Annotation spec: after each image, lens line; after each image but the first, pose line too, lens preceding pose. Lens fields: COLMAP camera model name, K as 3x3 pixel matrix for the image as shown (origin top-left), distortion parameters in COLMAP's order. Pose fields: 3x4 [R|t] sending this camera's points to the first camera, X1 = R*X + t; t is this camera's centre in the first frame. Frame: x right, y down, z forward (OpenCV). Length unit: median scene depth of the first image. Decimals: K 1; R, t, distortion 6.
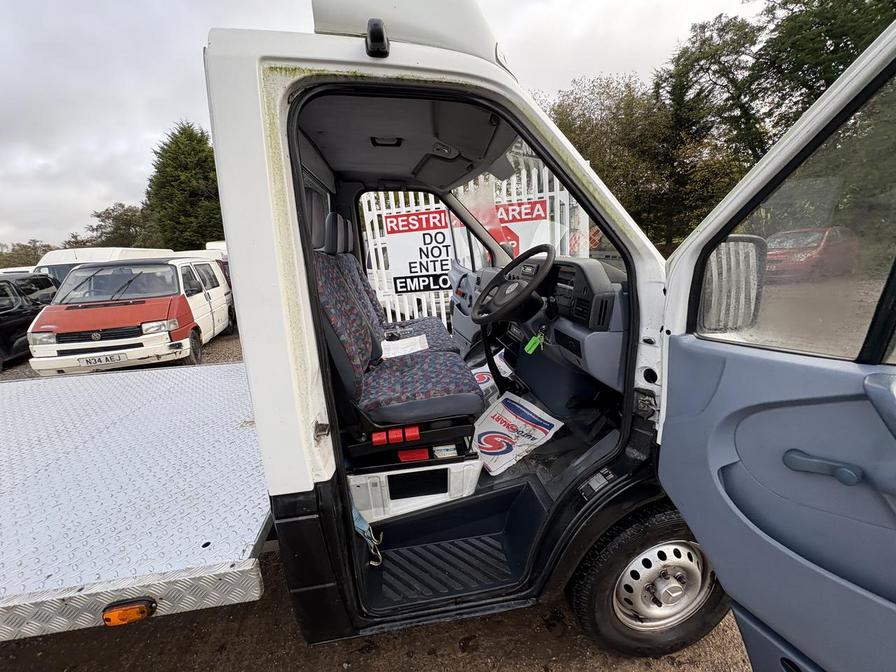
lens RADIAL K [[354.8, 0, 446.8], [0, 354.8, 334.4], [0, 0, 1]] dist [0.000610, -0.000124]
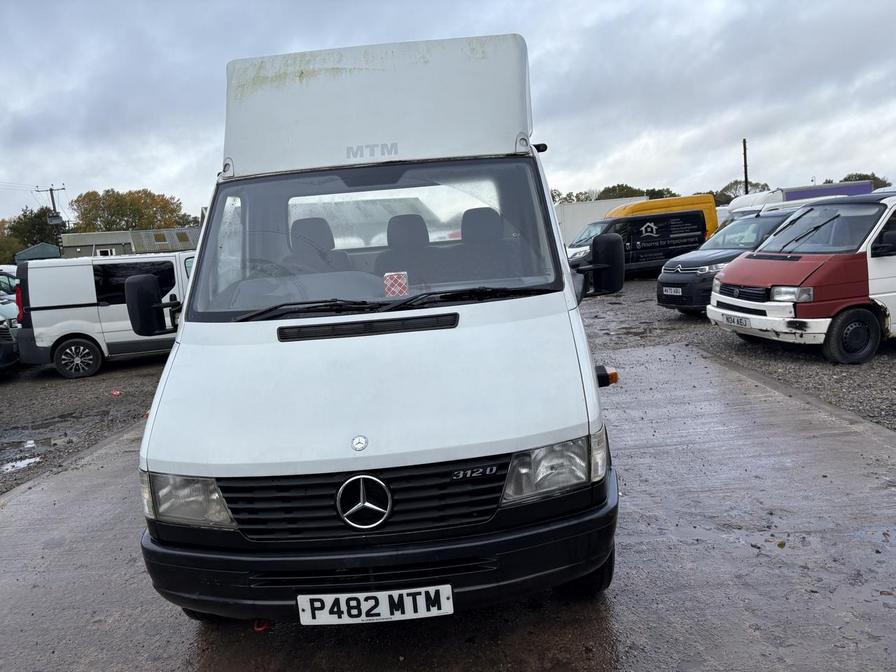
lens RADIAL K [[677.5, 0, 456.2], [0, 677.5, 333.6], [0, 0, 1]] dist [0.034277, -0.020192]
pose [[-0.140749, 0.214379, -0.966556, 0.613230], [-0.152756, 0.959882, 0.235143, -0.157424], [0.978190, 0.180743, -0.102355, 0.454923]]
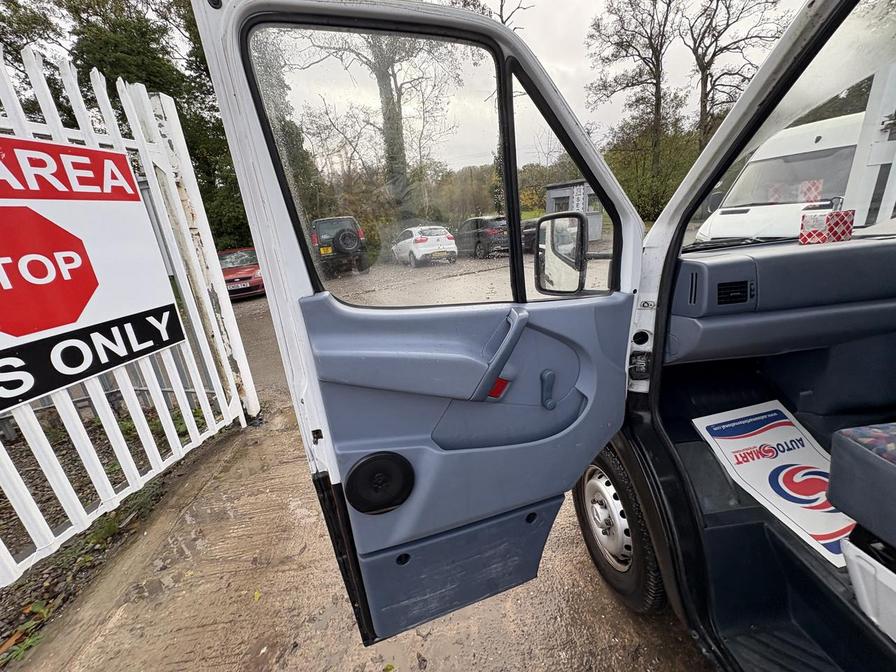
lens RADIAL K [[354.8, 0, 446.7], [0, 354.8, 336.8], [0, 0, 1]] dist [0.000610, -0.000124]
pose [[0.063310, -0.246327, 0.967117, -0.139221], [0.322498, 0.922119, 0.213754, -0.127863], [-0.944450, 0.298361, 0.137819, 0.565269]]
